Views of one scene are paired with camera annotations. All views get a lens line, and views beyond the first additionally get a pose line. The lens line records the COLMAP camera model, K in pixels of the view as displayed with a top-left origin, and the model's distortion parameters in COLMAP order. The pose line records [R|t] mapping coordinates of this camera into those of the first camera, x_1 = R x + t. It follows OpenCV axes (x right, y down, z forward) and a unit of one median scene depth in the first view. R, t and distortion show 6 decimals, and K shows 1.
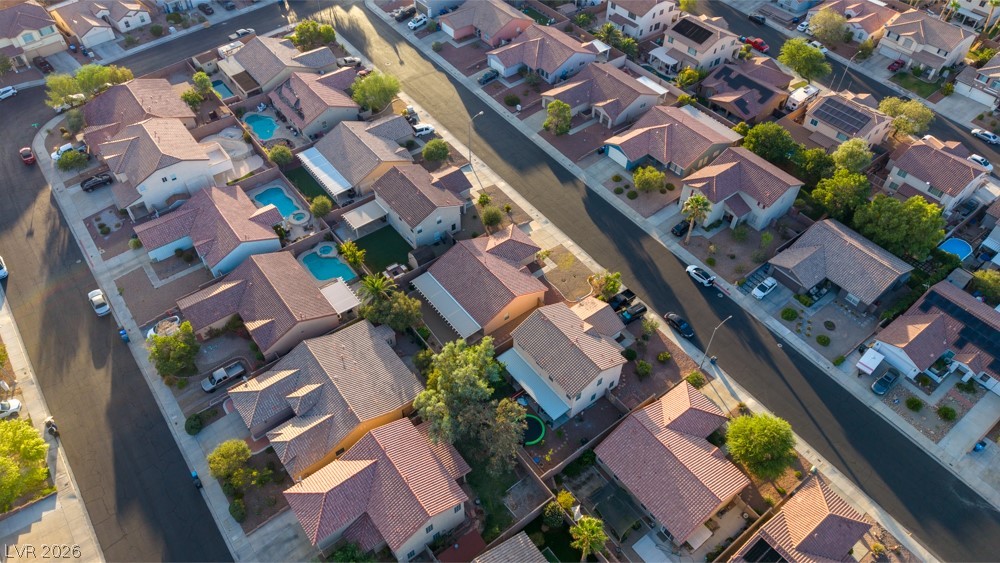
lens RADIAL K [[671.3, 0, 496.1], [0, 671.3, 277.4], [0, 0, 1]] dist [0.037874, -0.041346]
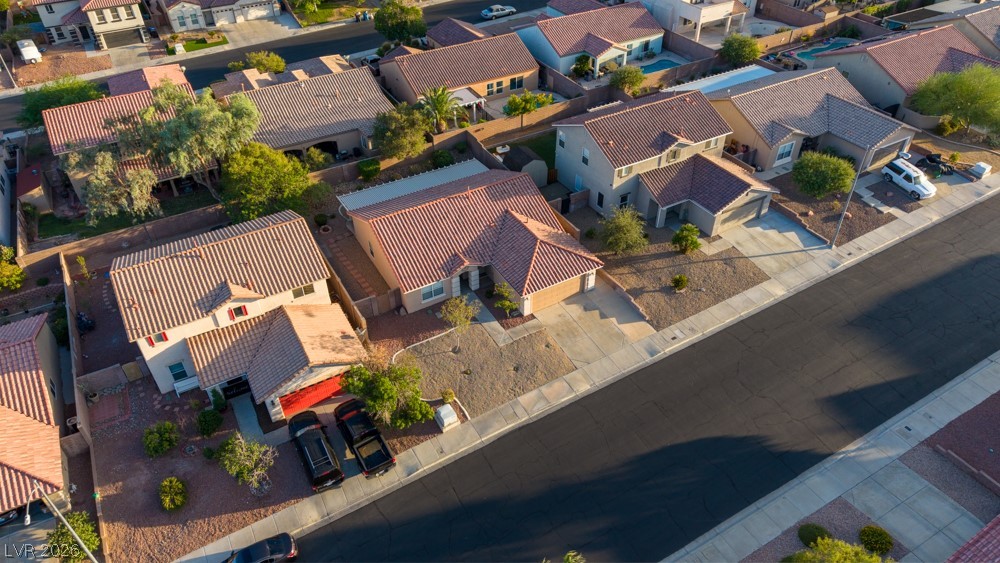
lens RADIAL K [[666.9, 0, 497.1], [0, 666.9, 280.1], [0, 0, 1]] dist [0.026218, -0.033026]
pose [[-0.139421, 0.621402, -0.770987, 0.394987], [-0.715761, 0.474795, 0.512110, -0.255841], [0.684287, 0.623241, 0.378579, 0.778539]]
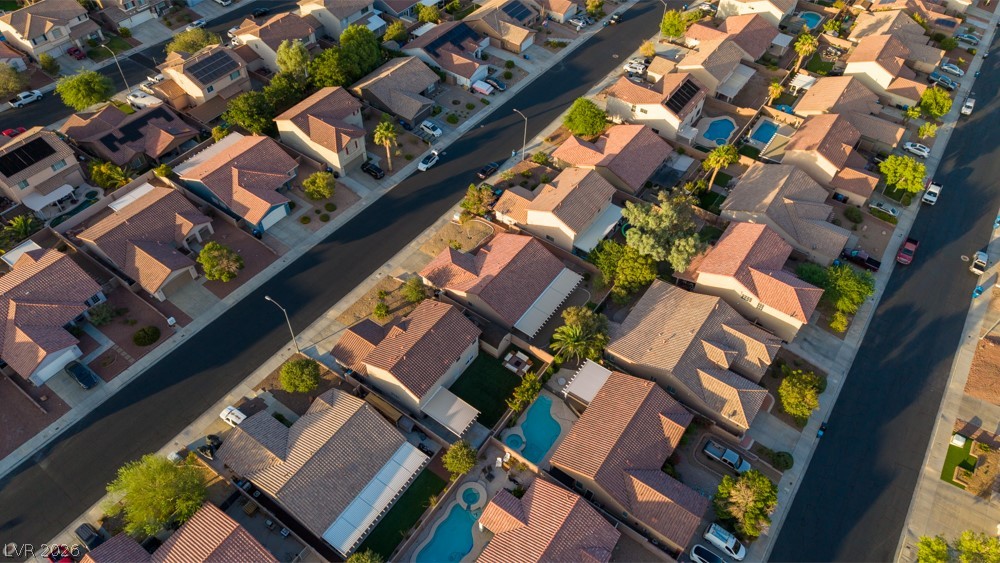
lens RADIAL K [[671.3, 0, 496.1], [0, 671.3, 277.4], [0, 0, 1]] dist [0.037874, -0.041346]
pose [[-0.294309, -0.719297, 0.629280, -0.580050], [0.690852, 0.294855, 0.660139, -0.604640], [-0.660383, 0.629024, 0.410150, 0.556343]]
